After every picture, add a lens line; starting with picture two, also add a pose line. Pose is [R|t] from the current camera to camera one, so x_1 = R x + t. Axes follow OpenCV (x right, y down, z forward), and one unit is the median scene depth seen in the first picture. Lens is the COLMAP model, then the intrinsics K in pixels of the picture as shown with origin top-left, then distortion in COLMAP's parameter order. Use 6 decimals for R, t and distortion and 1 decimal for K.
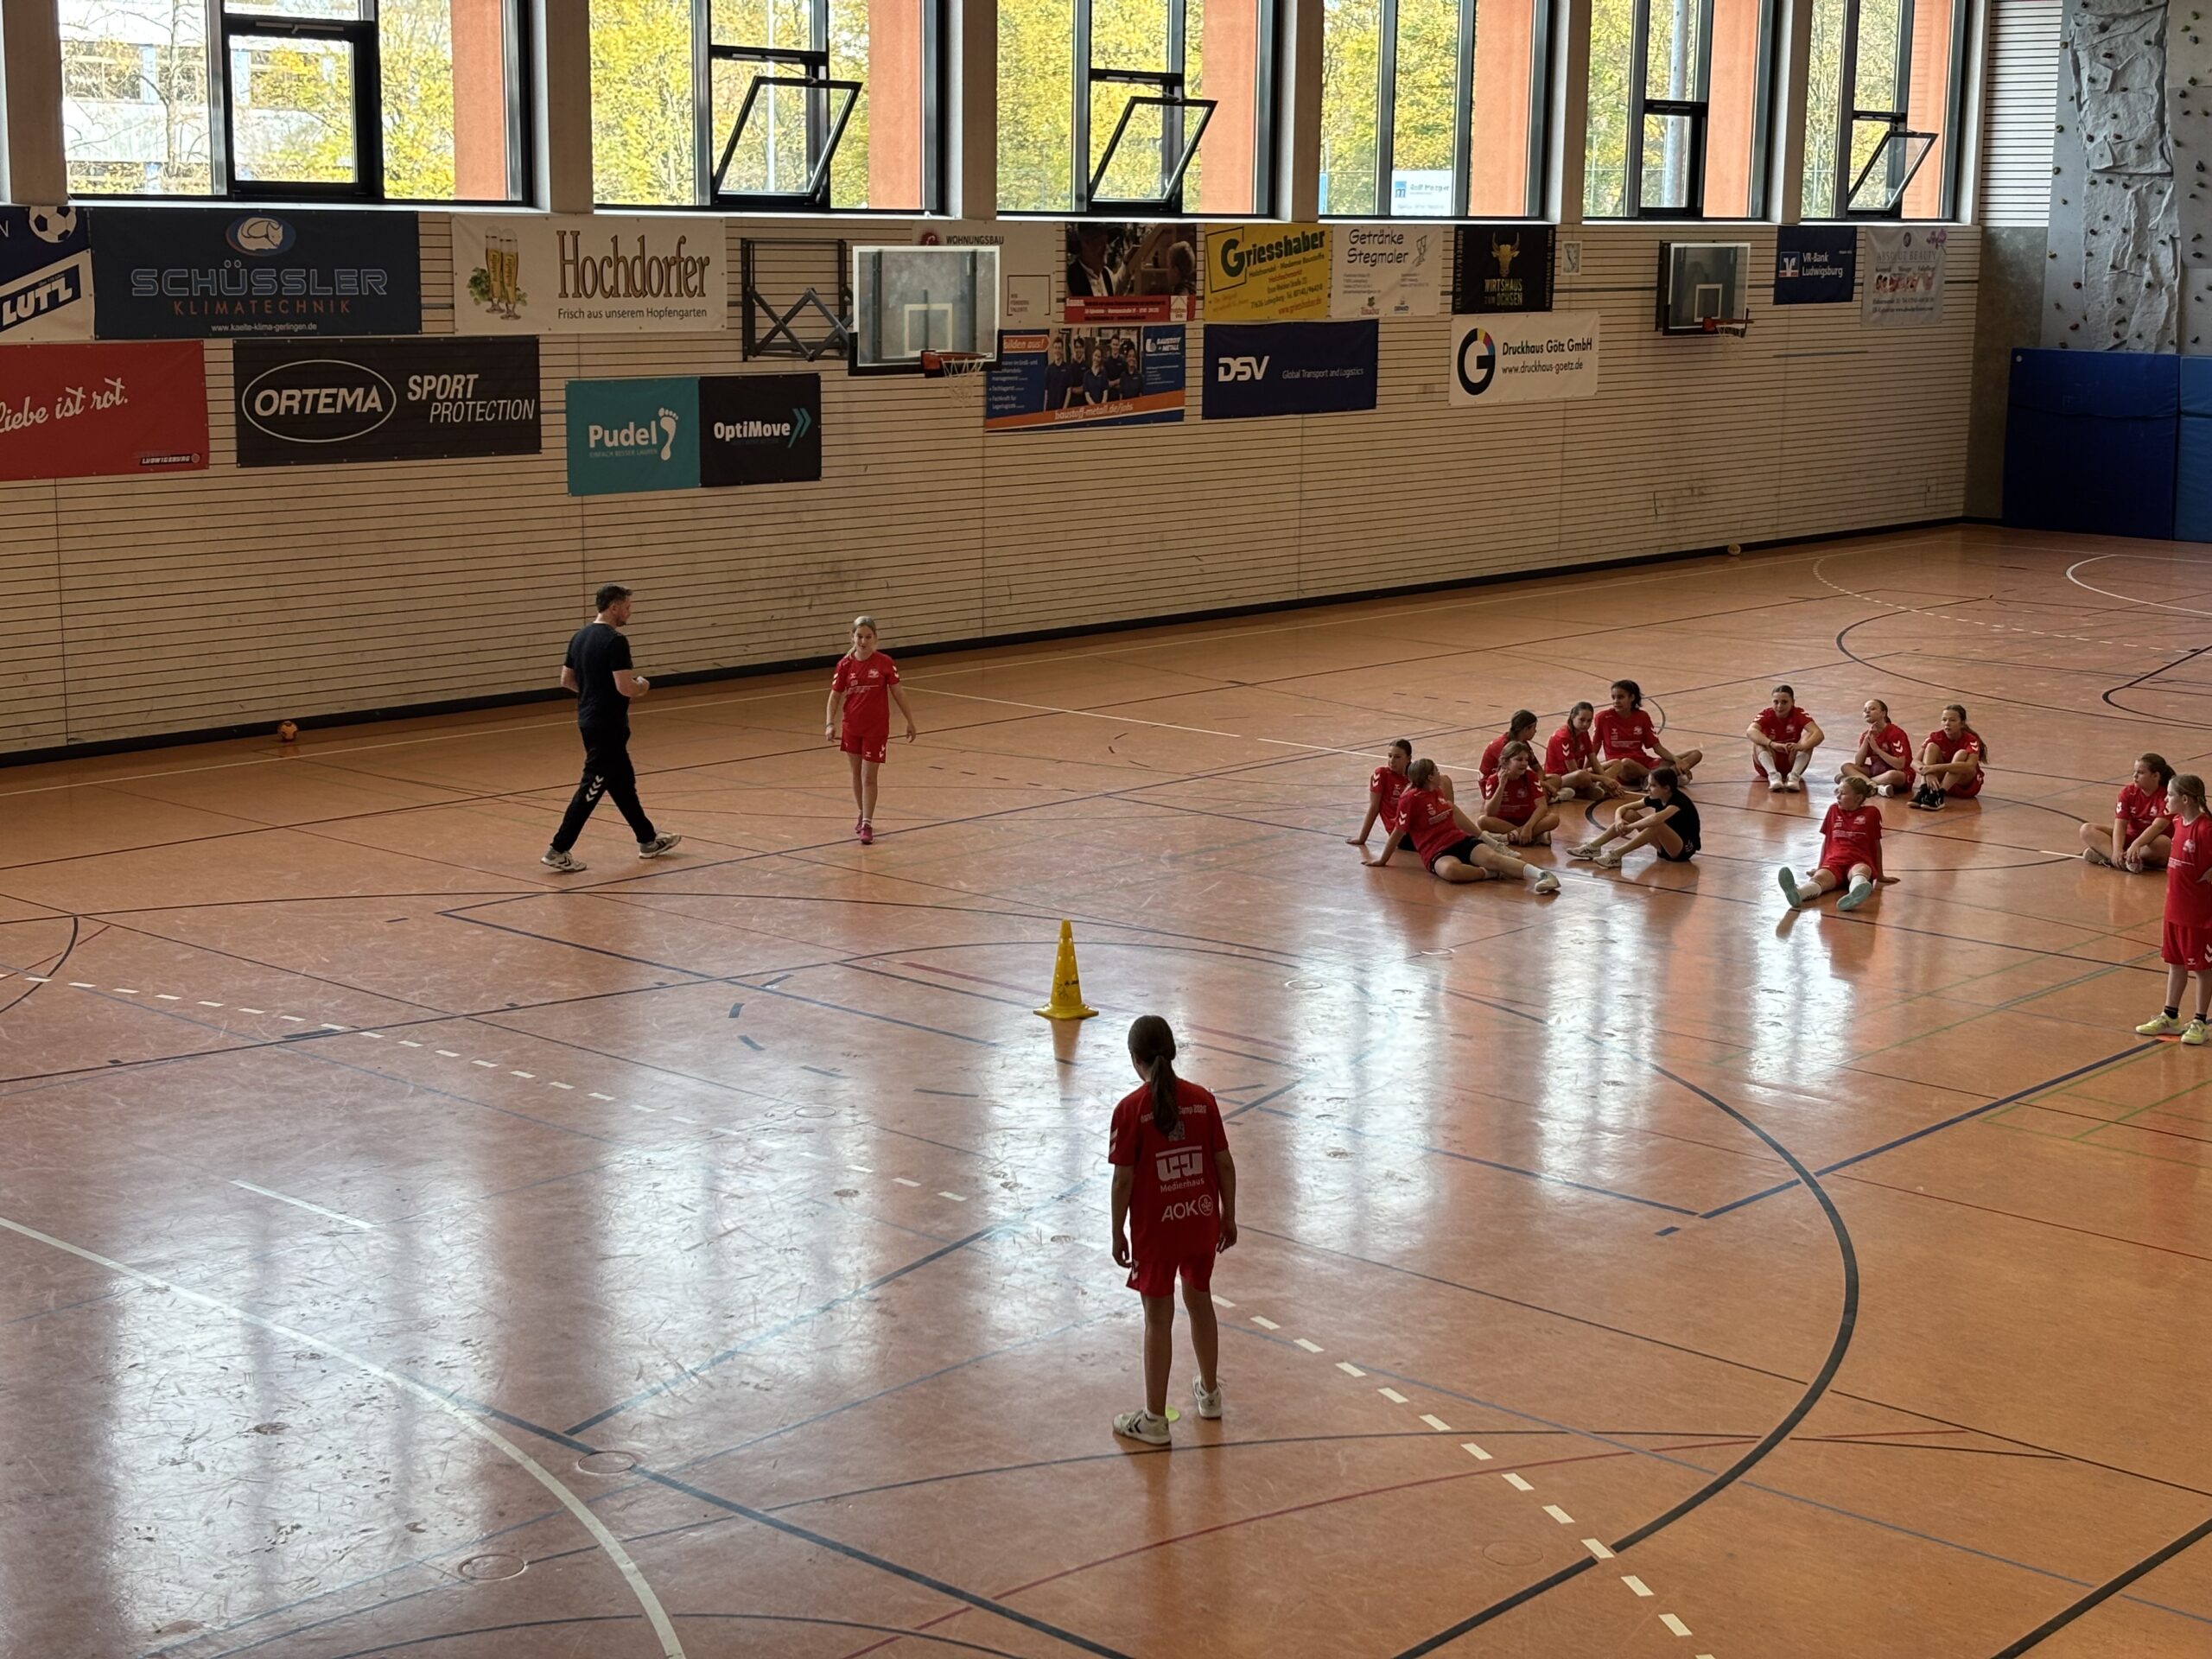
lens RADIAL K [[3307.4, 0, 1101.7], [0, 3307.4, 873.7], [0, 0, 1]] dist [0.224838, -0.824801]
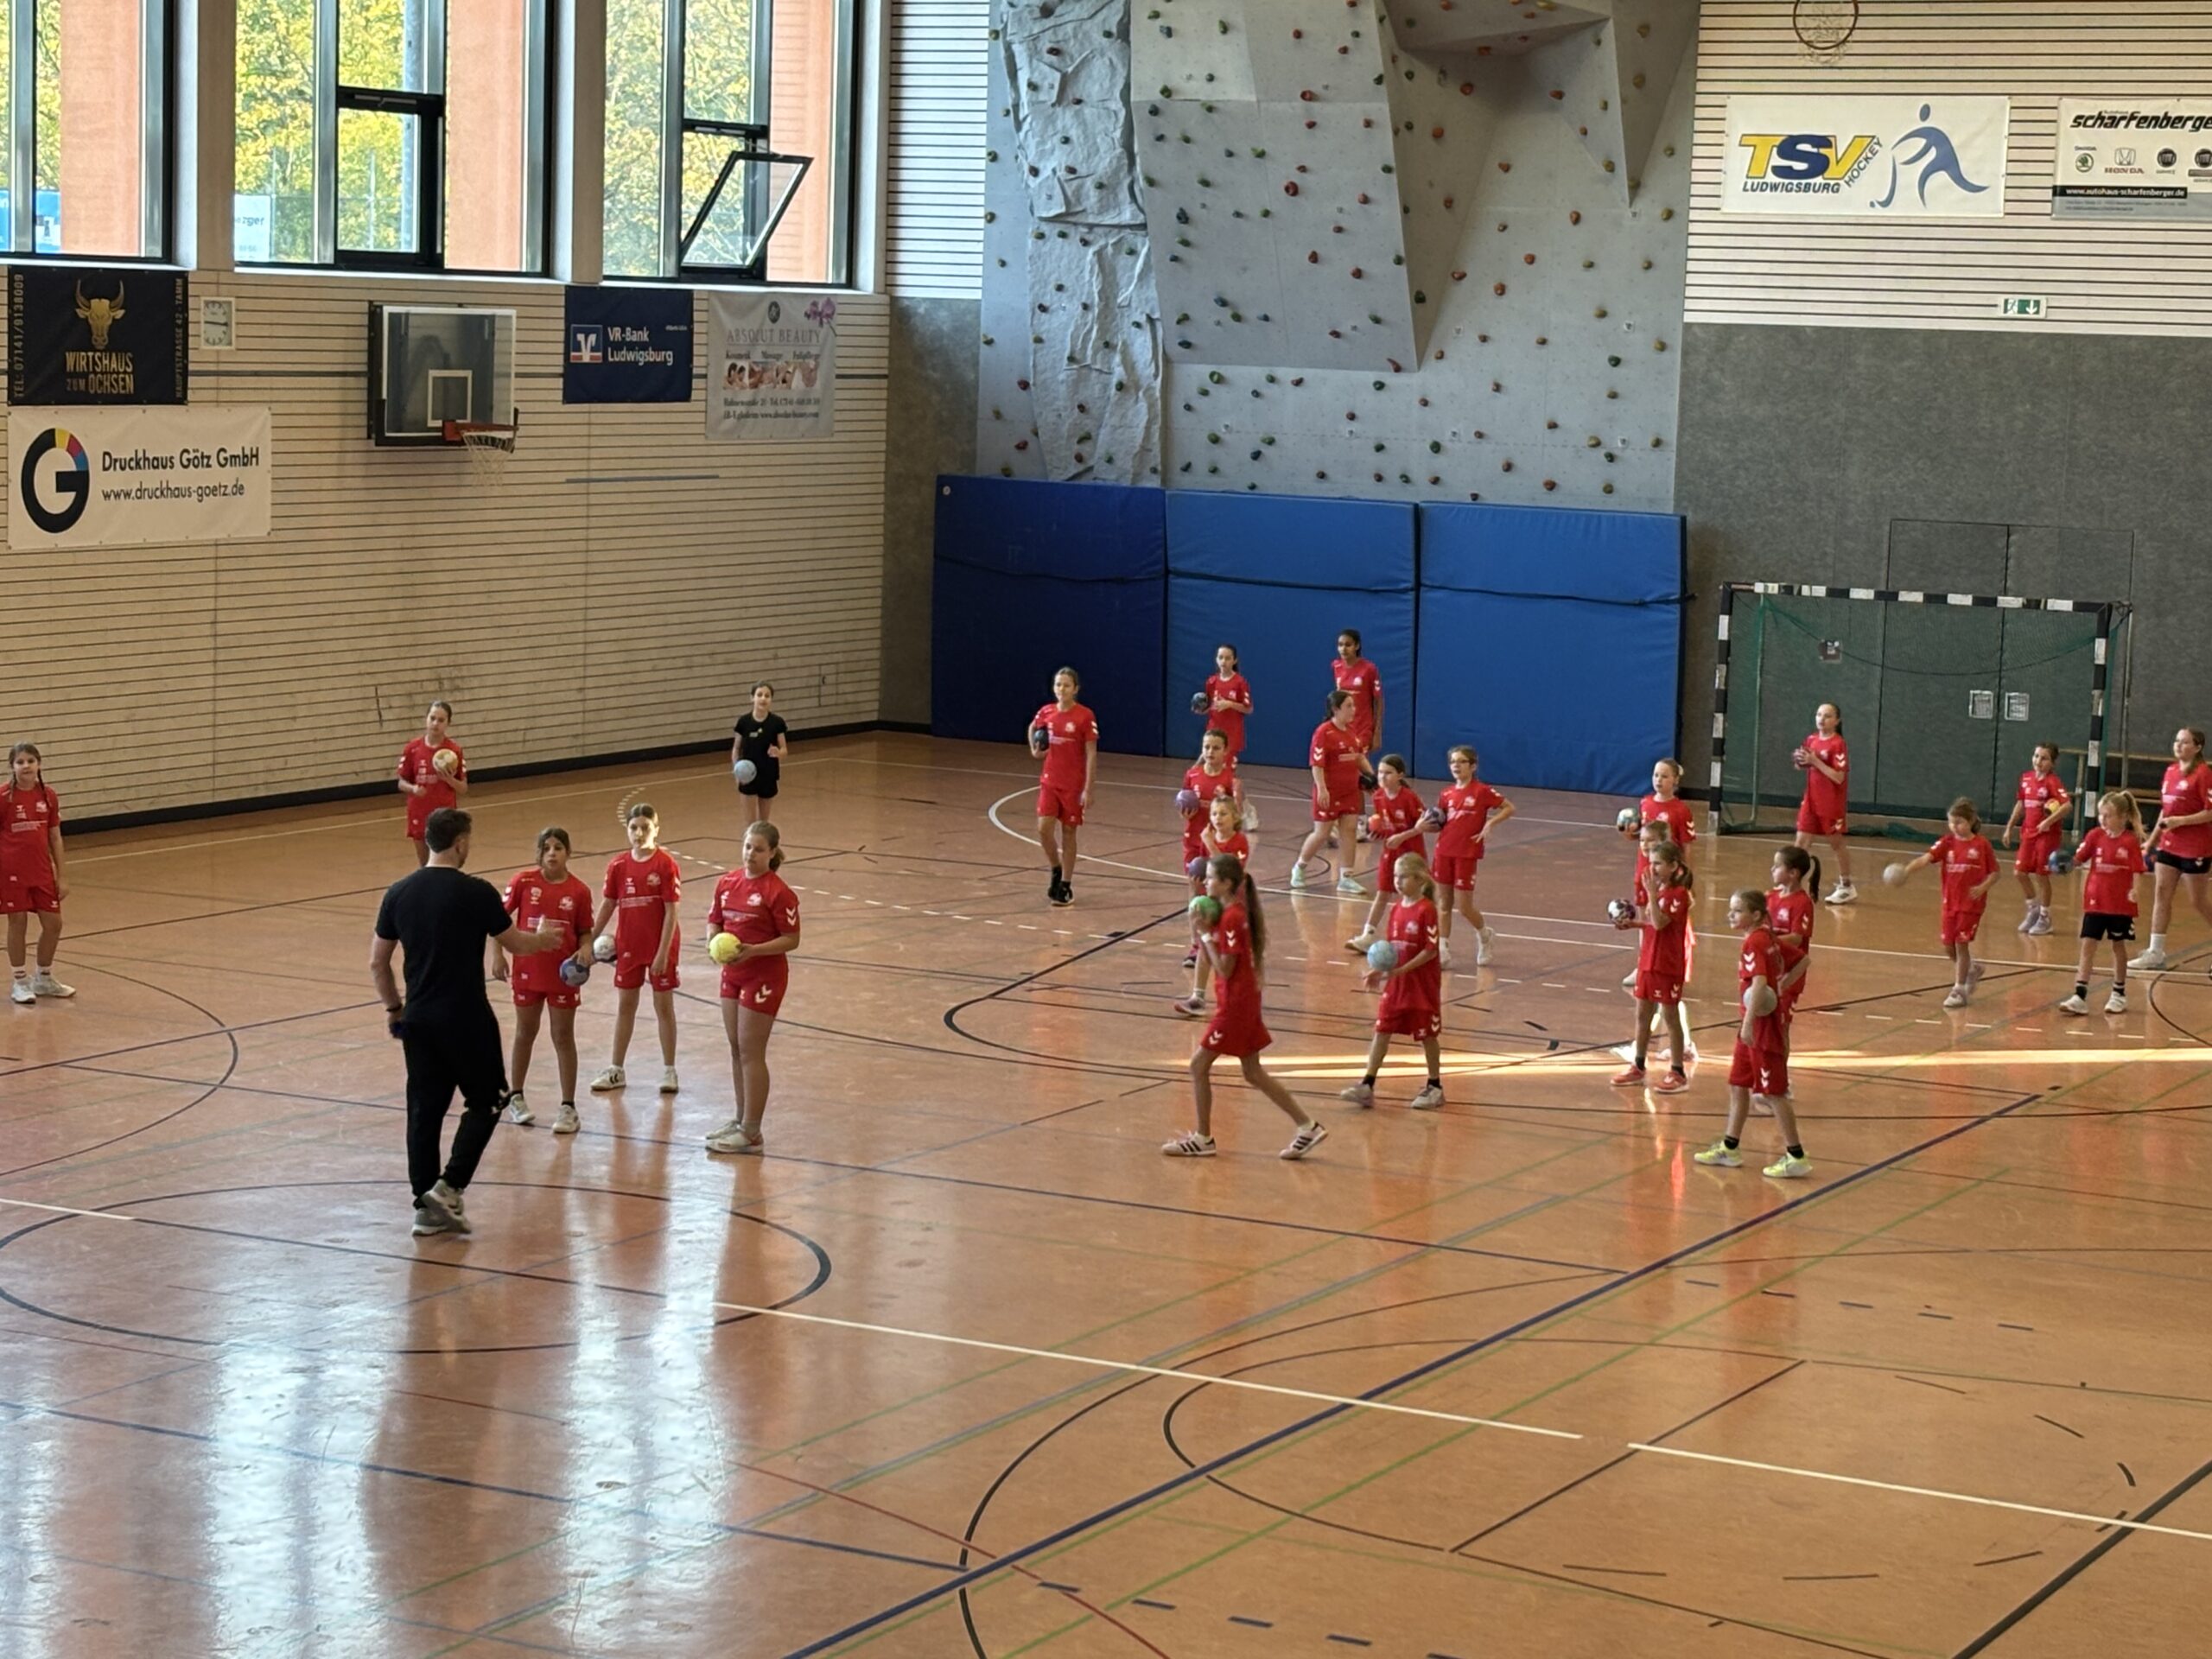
lens RADIAL K [[4739.9, 0, 1106.0], [0, 4739.9, 829.5], [0, 0, 1]] dist [0.303812, -1.448220]
pose [[0.969031, -0.008755, 0.246784, 0.076463], [0.027876, 0.996862, -0.074093, -0.014764], [-0.245360, 0.078678, 0.966234, 0.078084]]
